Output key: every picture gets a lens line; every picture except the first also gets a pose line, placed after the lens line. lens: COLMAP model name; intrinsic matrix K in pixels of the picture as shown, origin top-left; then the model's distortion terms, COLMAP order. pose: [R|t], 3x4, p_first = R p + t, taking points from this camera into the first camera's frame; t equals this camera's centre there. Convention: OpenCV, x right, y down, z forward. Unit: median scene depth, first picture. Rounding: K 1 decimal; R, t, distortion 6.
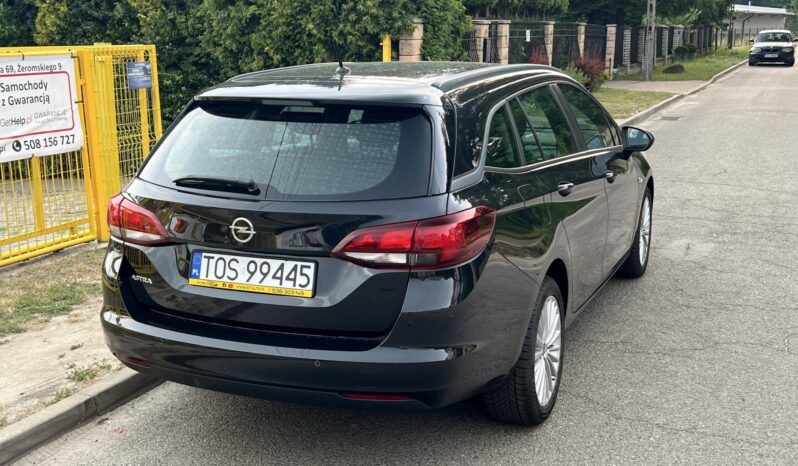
lens RADIAL K [[935.9, 0, 399.0], [0, 935.9, 233.0], [0, 0, 1]] dist [0.177389, -0.454702]
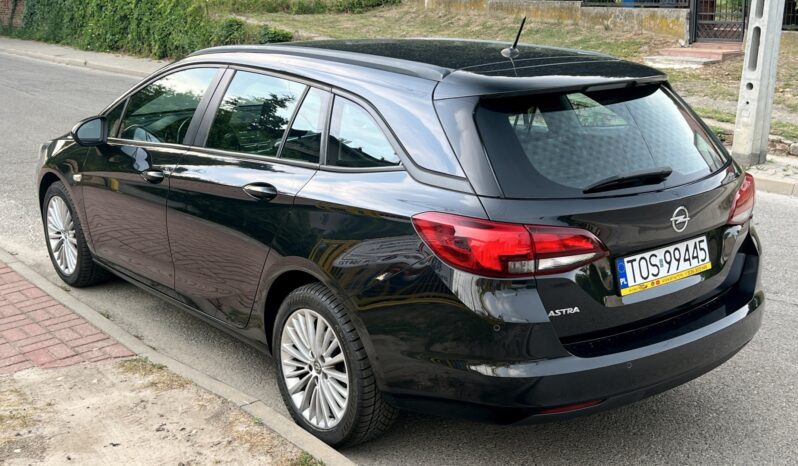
lens RADIAL K [[936.5, 0, 389.7], [0, 936.5, 233.7], [0, 0, 1]] dist [0.170509, -0.445527]
pose [[0.481302, -0.218920, 0.848777, -1.091104], [0.182977, 0.972071, 0.146962, -0.178596], [-0.857244, 0.084574, 0.507917, 0.729196]]
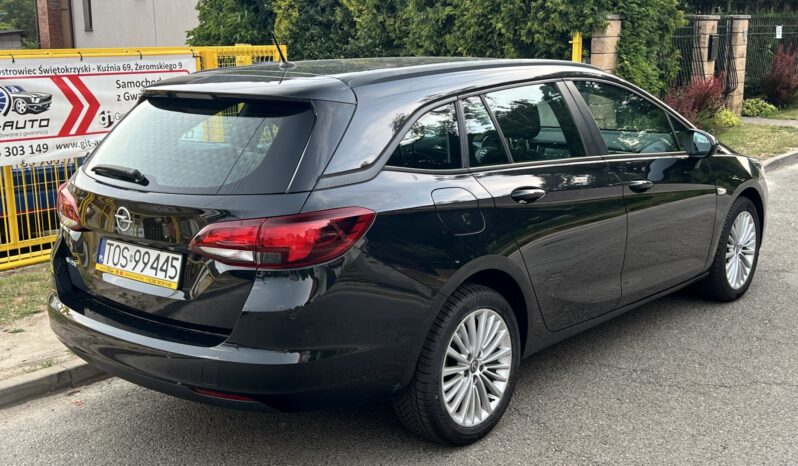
lens RADIAL K [[936.5, 0, 389.7], [0, 936.5, 233.7], [0, 0, 1]] dist [0.170509, -0.445527]
pose [[0.949742, 0.054253, -0.308296, 0.408547], [-0.054766, 0.998475, 0.006997, -0.009871], [0.308206, 0.010239, 0.951265, 0.104823]]
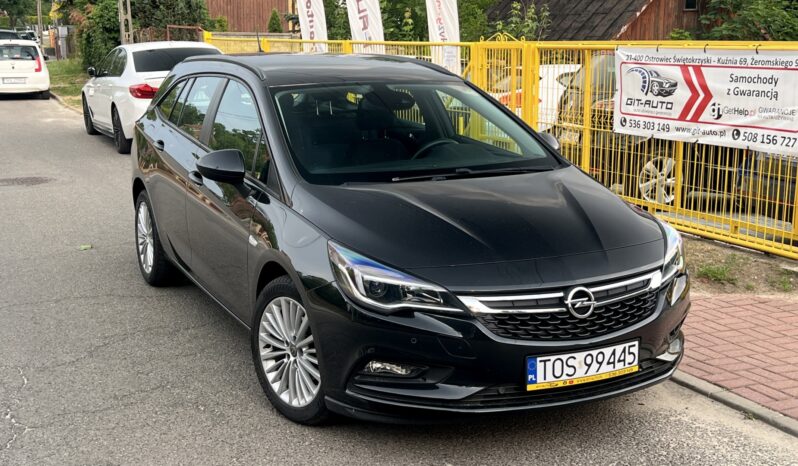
lens RADIAL K [[1010.4, 0, 412.6], [0, 1010.4, 241.6], [0, 0, 1]] dist [0.202100, -0.632531]
pose [[-0.649647, 0.161094, -0.742972, 1.278266], [-0.153546, 0.929347, 0.335764, -0.566779], [0.744568, 0.332208, -0.579013, 2.637293]]
